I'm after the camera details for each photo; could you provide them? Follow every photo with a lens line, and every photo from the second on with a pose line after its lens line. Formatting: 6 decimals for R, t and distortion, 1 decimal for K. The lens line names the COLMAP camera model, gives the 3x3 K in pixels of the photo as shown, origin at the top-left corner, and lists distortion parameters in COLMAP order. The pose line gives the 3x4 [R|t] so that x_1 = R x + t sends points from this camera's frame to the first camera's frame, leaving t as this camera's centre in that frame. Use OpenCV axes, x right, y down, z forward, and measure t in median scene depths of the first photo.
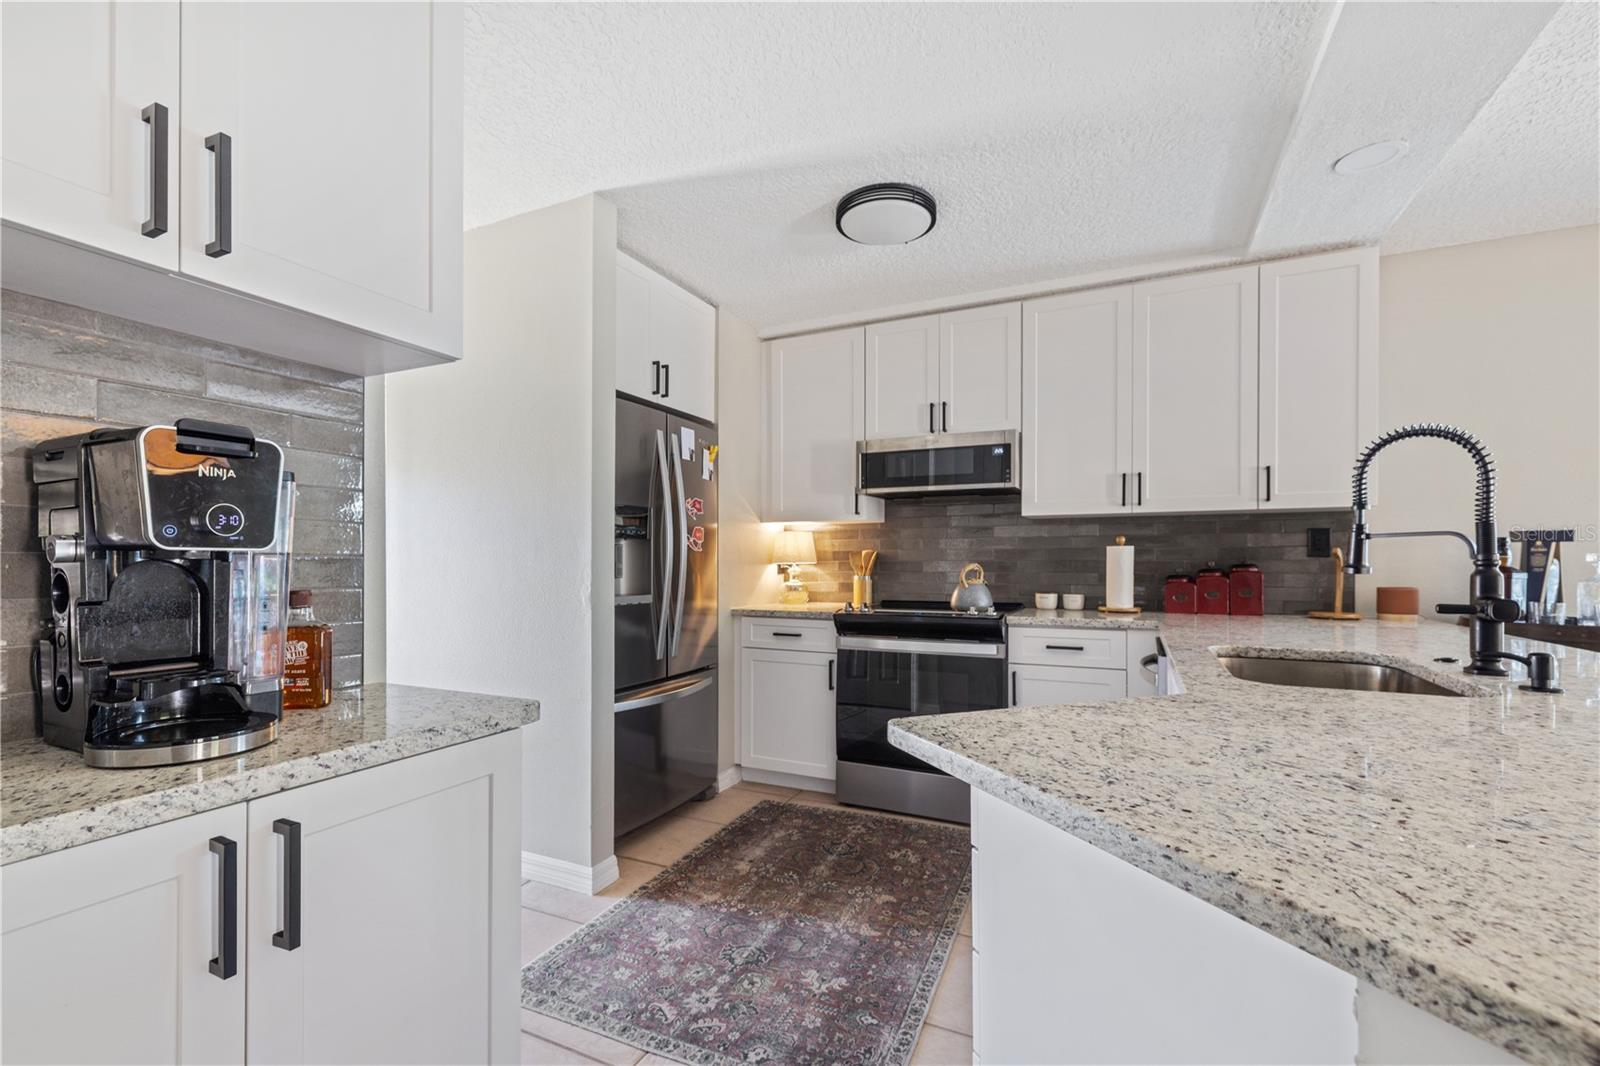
lens RADIAL K [[701.5, 0, 796.5], [0, 701.5, 558.6], [0, 0, 1]] dist [0.019822, -0.000106]
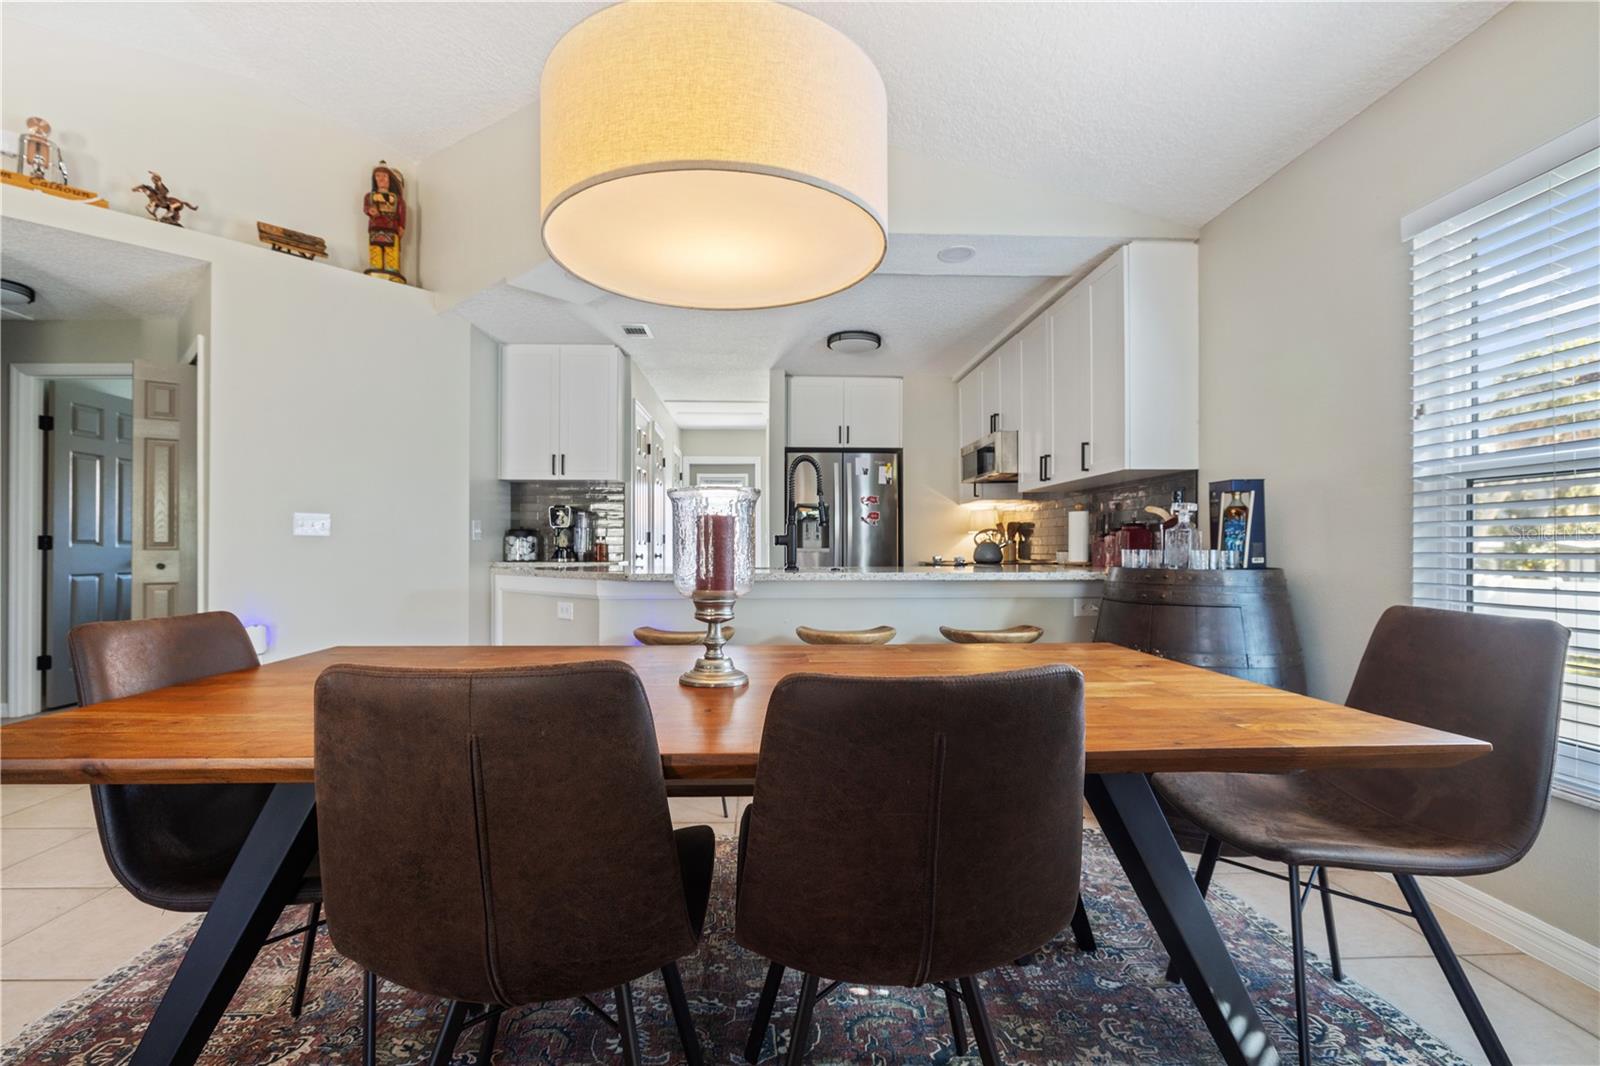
lens RADIAL K [[710.1, 0, 789.3], [0, 710.1, 534.8], [0, 0, 1]] dist [-0.002278, -0.006871]
pose [[0.458266, -0.014422, -0.888698, 1.350174], [0.002306, 0.999884, -0.015037, 0.042013], [0.888812, 0.004841, 0.458246, -0.017503]]
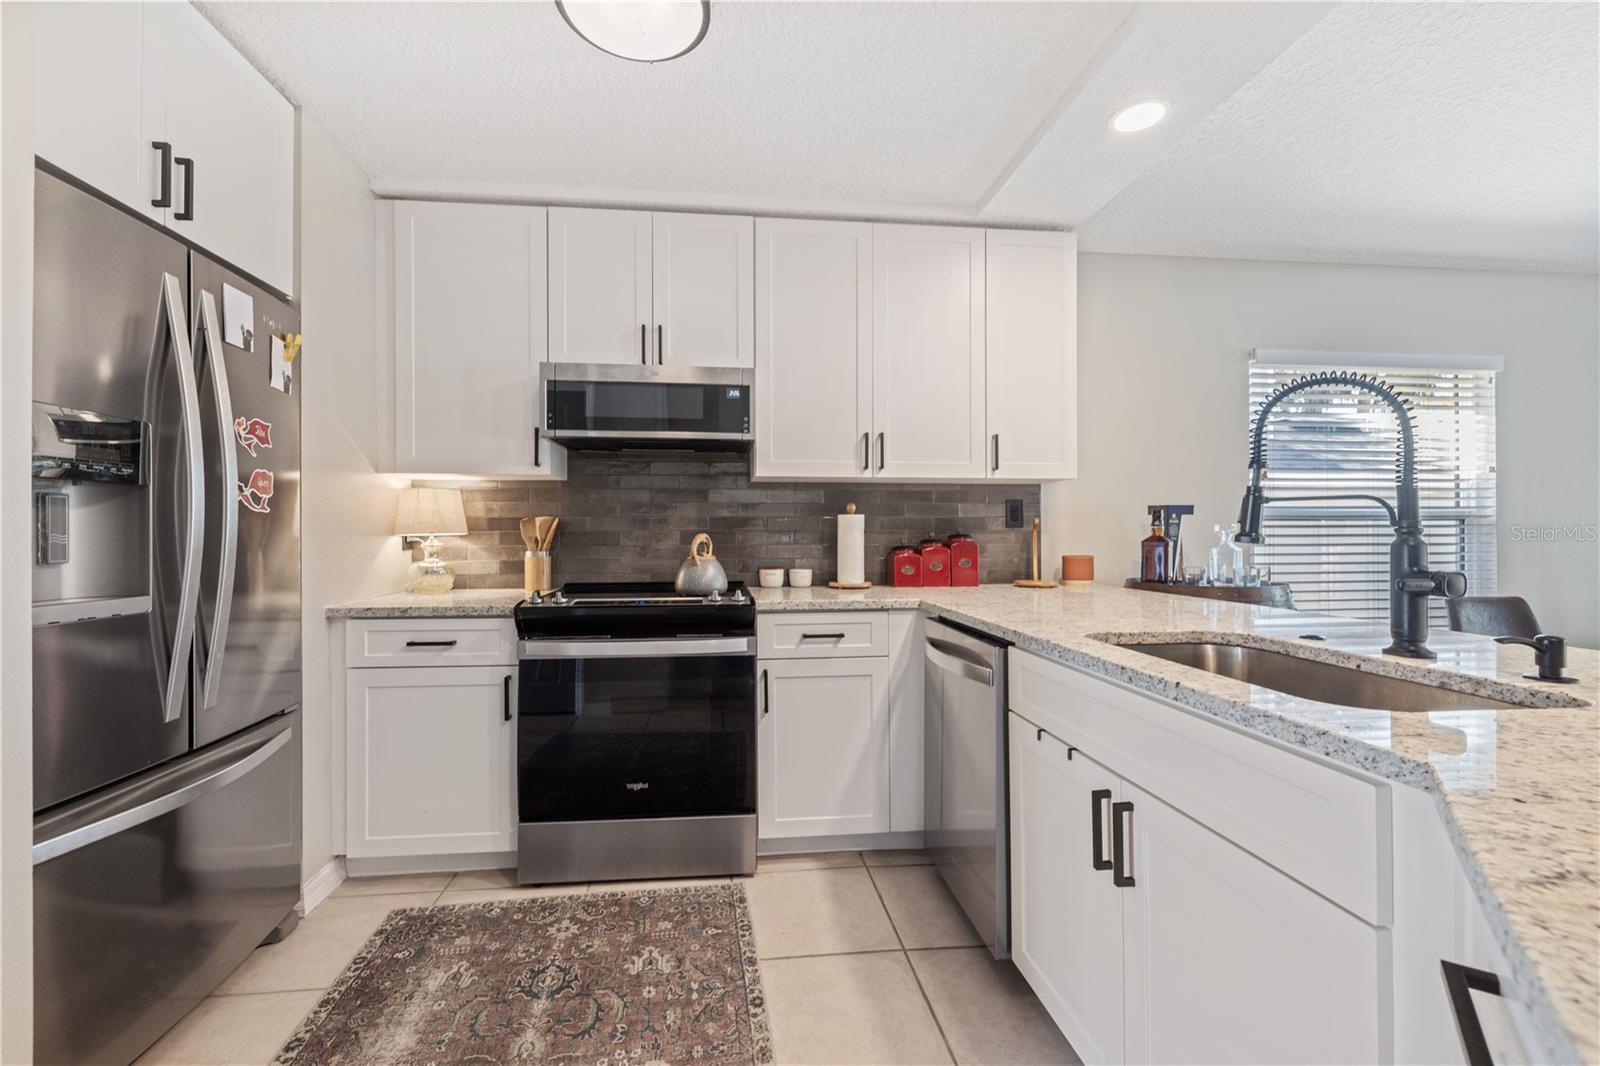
lens RADIAL K [[678.2, 0, 790.3], [0, 678.2, 534.5], [0, 0, 1]] dist [0.001729, 0.000004]
pose [[0.855362, -0.001245, 0.518028, -0.058165], [-0.001726, 0.999985, 0.005253, 0.003383], [-0.518027, -0.005388, 0.855347, 0.304347]]
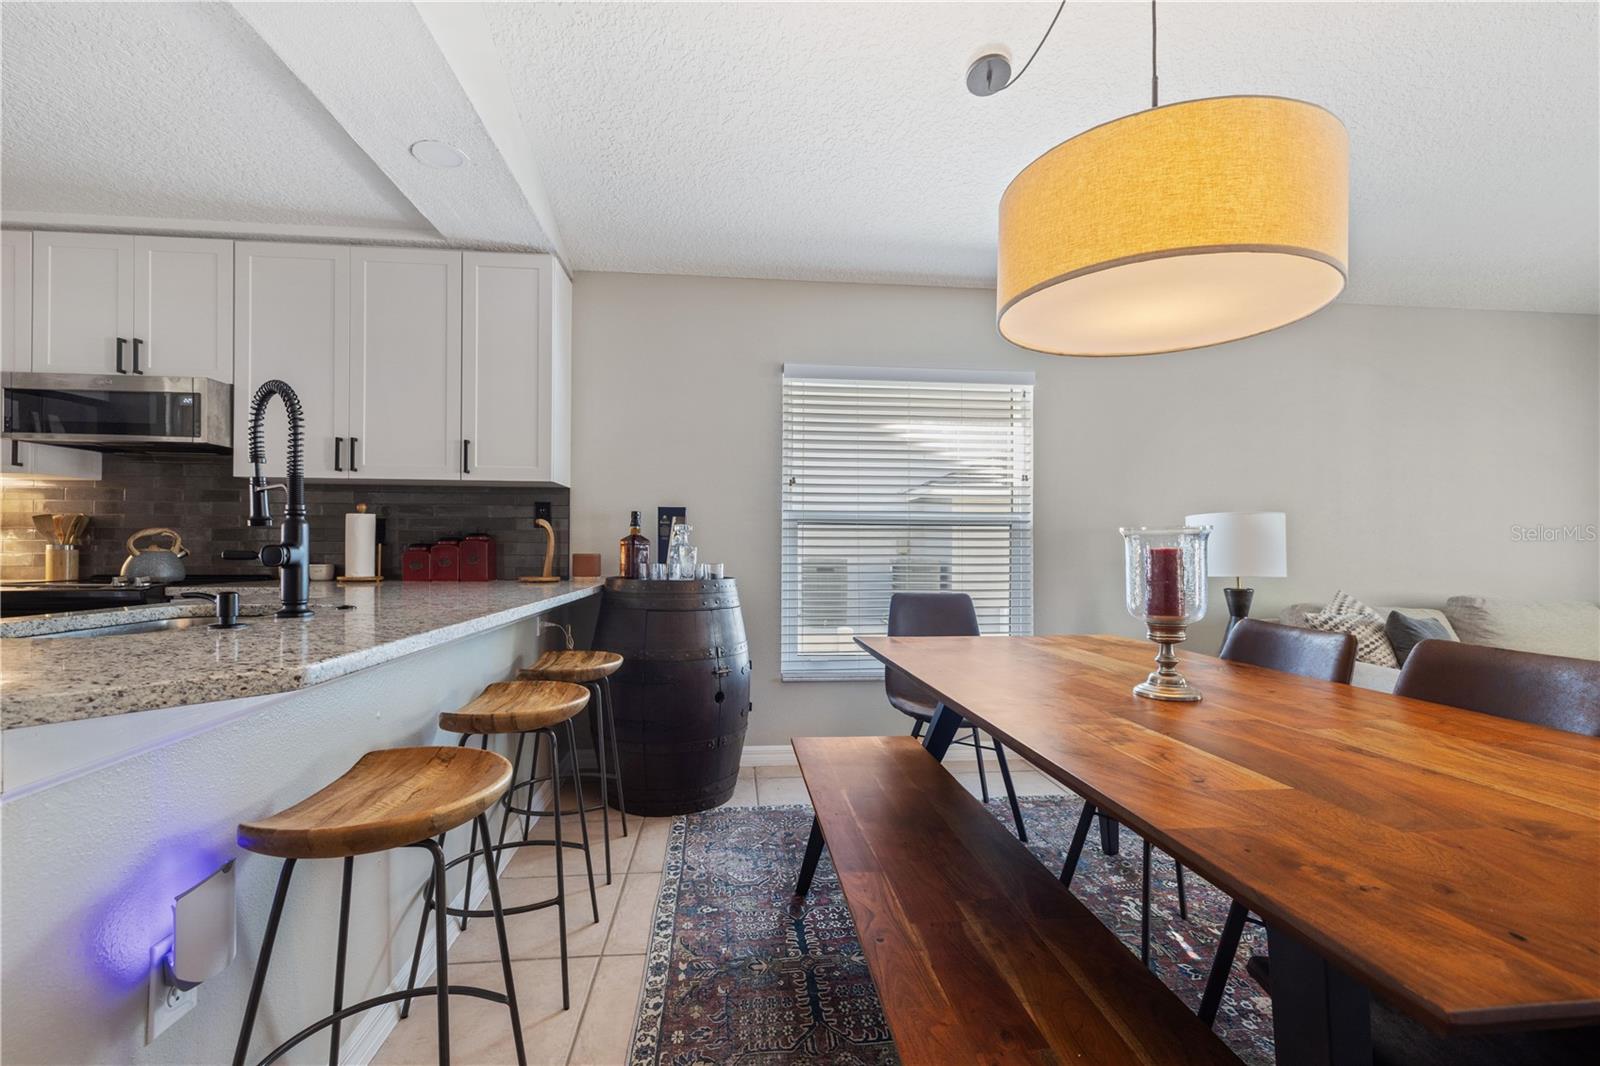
lens RADIAL K [[685.9, 0, 799.2], [0, 685.9, 538.2], [0, 0, 1]] dist [-0.001646, -0.000074]
pose [[0.855968, 0.014028, 0.516839, 0.500902], [-0.008063, 0.999872, -0.013786, 0.024822], [-0.516966, 0.007633, 0.855972, -0.126120]]
